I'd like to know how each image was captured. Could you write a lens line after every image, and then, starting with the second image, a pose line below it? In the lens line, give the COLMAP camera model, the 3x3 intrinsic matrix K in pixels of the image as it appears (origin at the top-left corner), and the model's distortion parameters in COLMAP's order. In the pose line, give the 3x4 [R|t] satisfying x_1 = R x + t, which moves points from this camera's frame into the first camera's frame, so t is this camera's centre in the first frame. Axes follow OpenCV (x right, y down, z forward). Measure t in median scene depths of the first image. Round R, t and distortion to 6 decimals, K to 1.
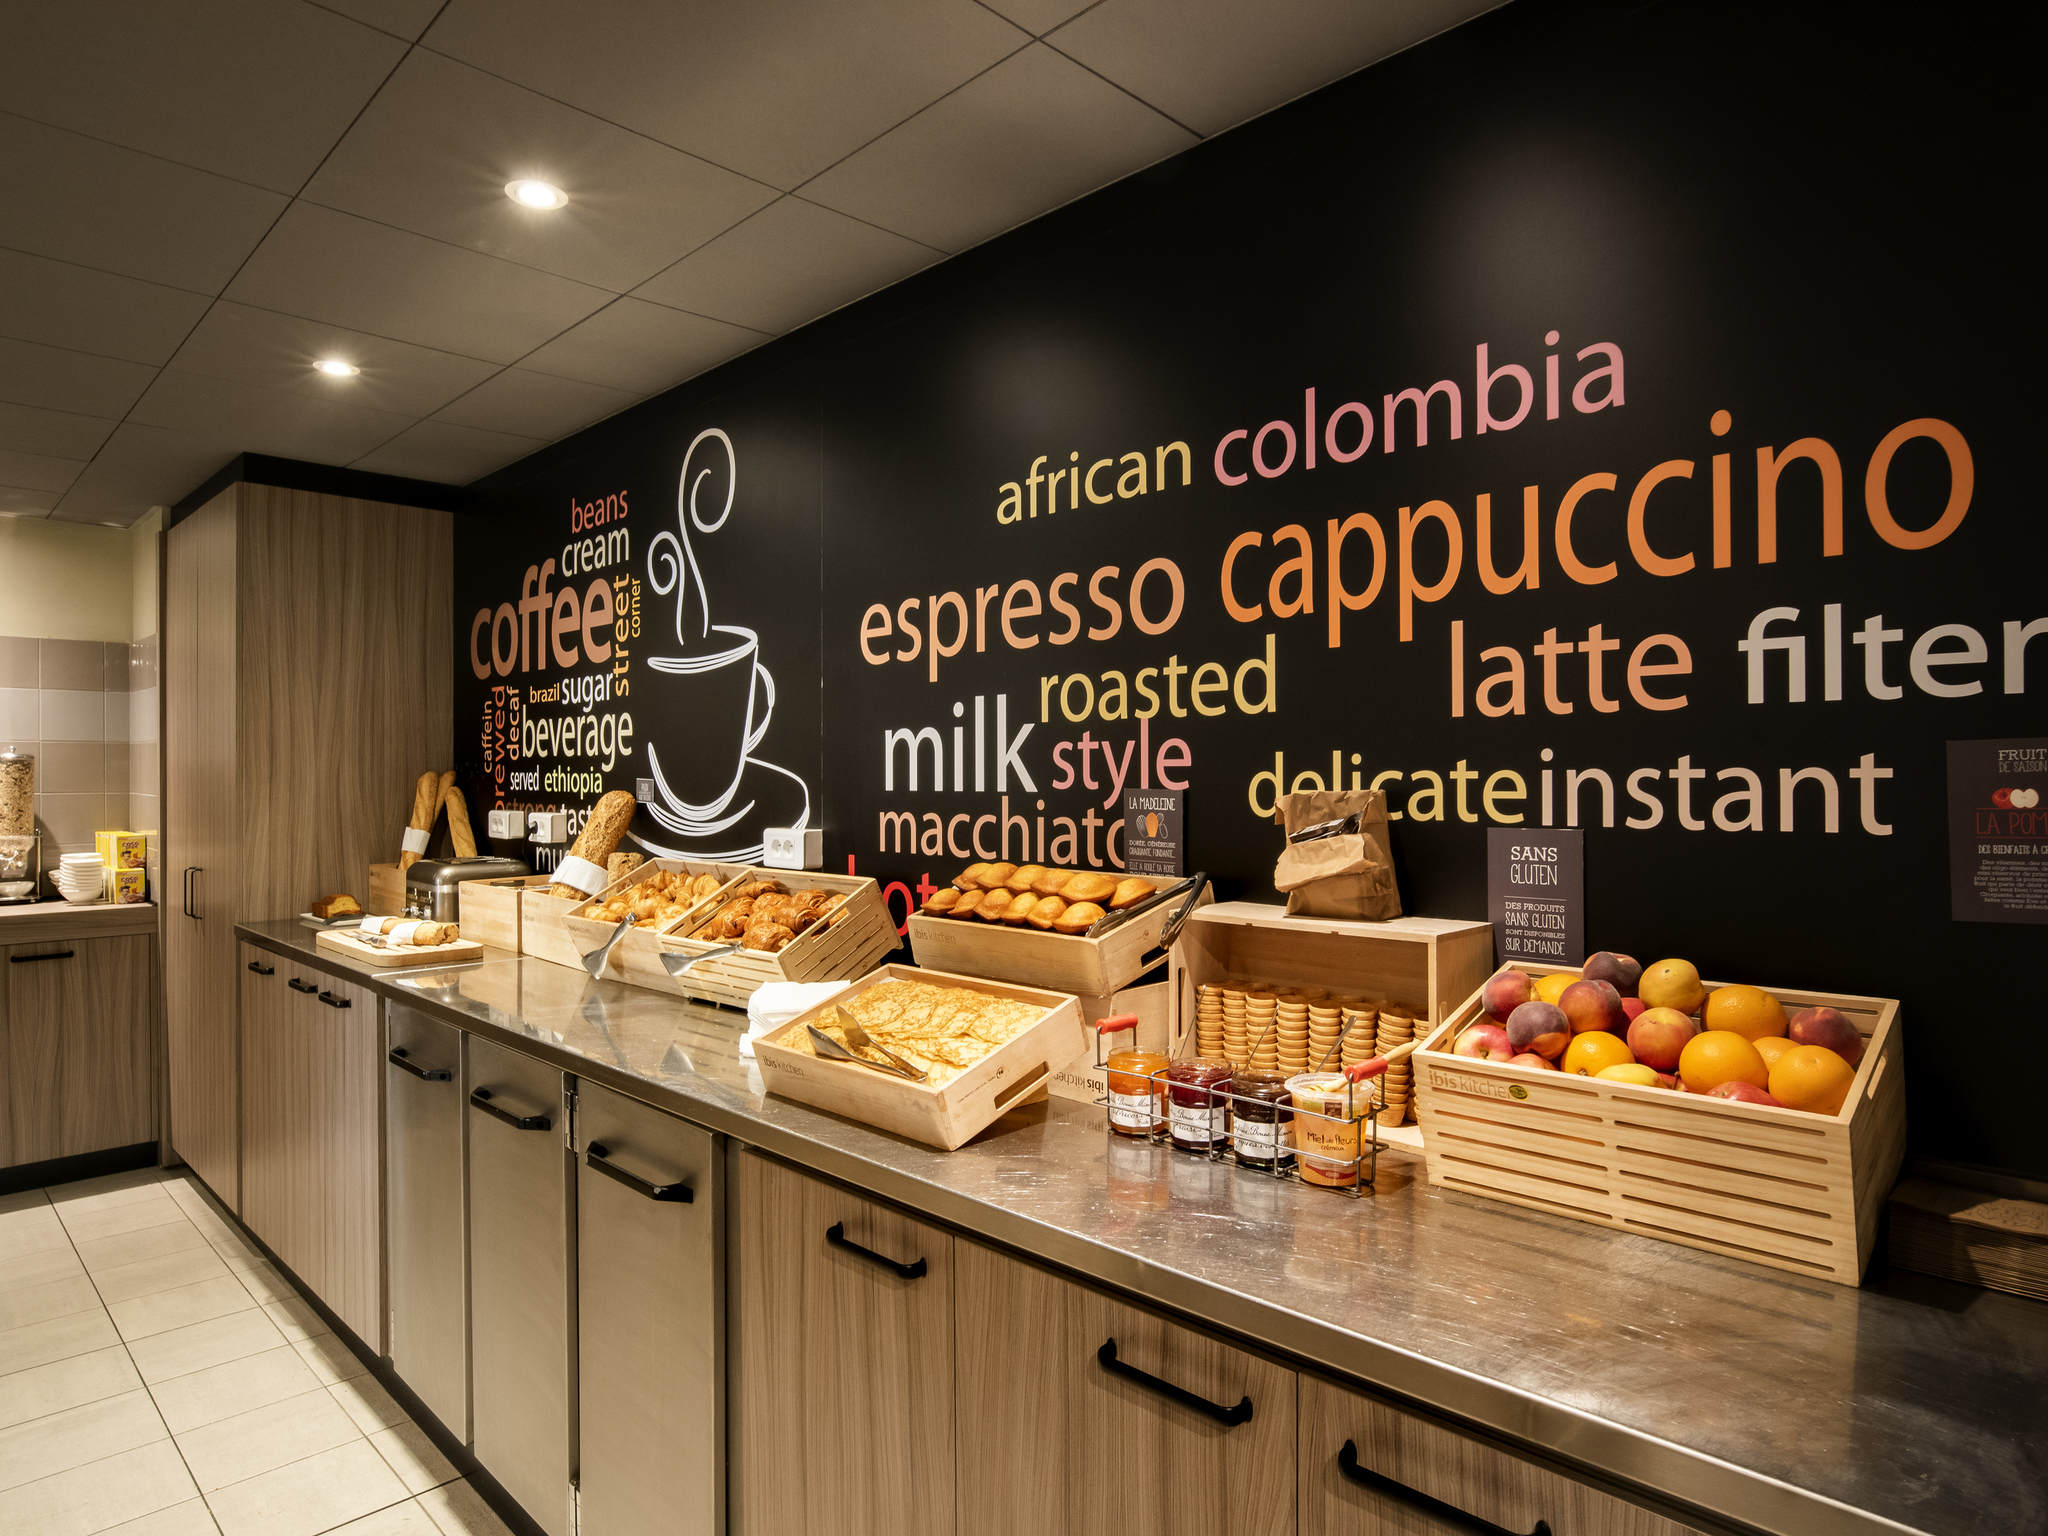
lens RADIAL K [[1197.7, 0, 1017.5], [0, 1197.7, 777.8], [0, 0, 1]] dist [-0.005442, 0.005737]
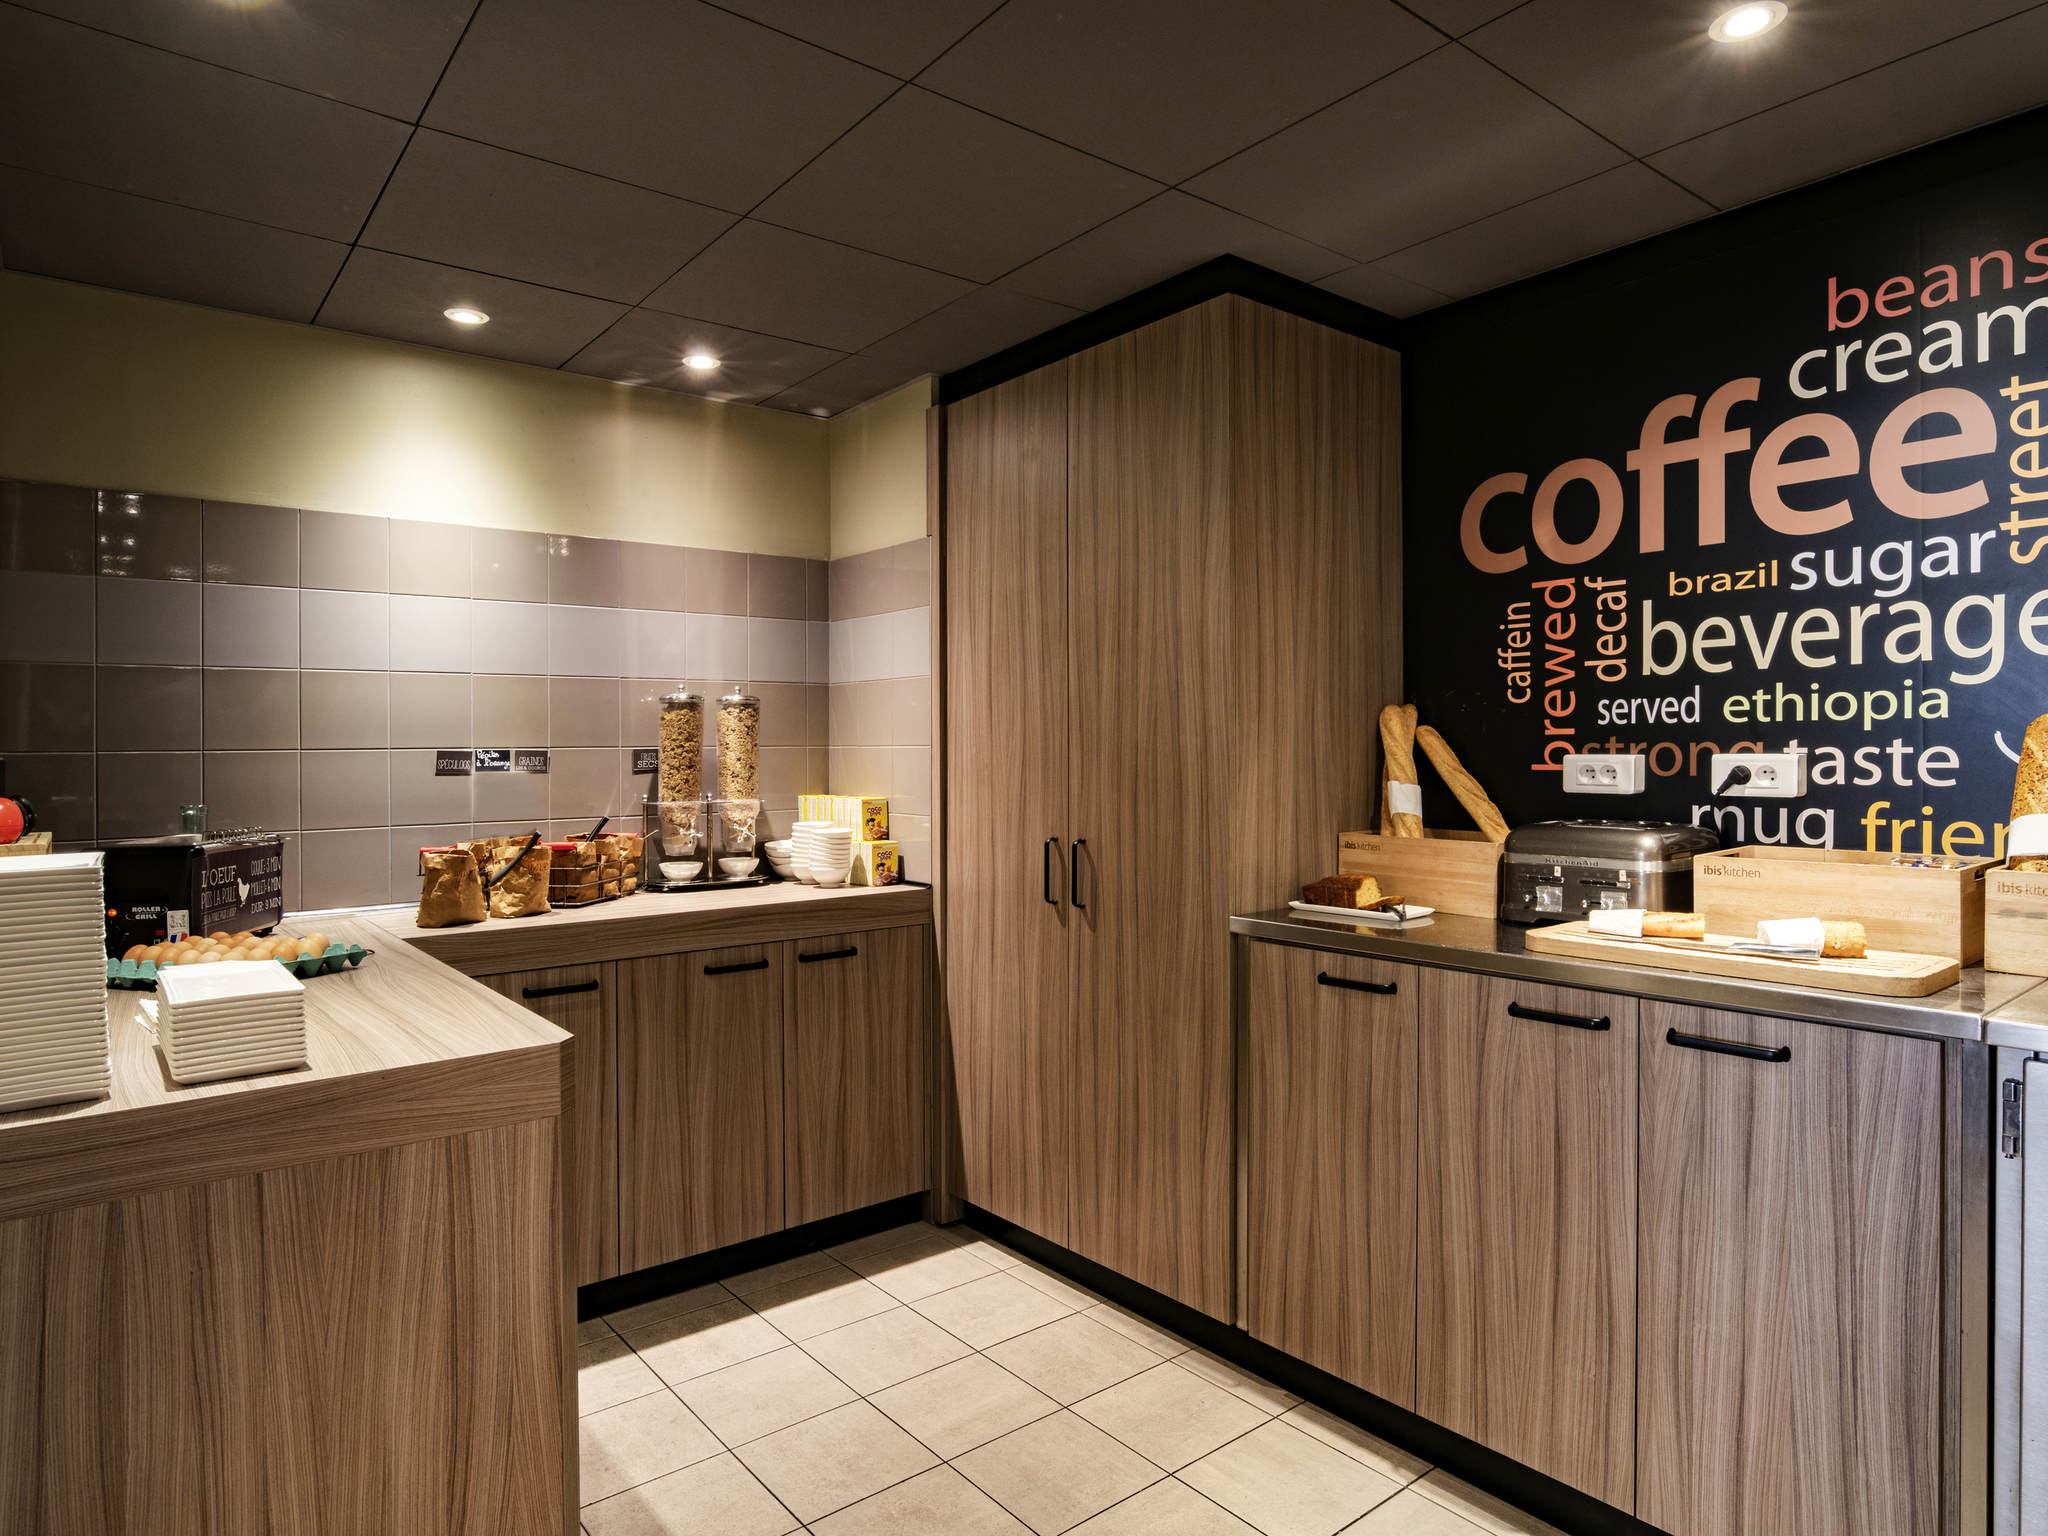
lens RADIAL K [[1197.7, 0, 1031.2], [0, 1197.7, 761.0], [0, 0, 1]] dist [-0.005442, 0.005737]
pose [[0.995618, -0.008452, -0.093132, -0.610116], [0.009026, 0.999943, 0.005745, 0.021414], [0.093078, -0.006560, 0.995637, 0.243847]]
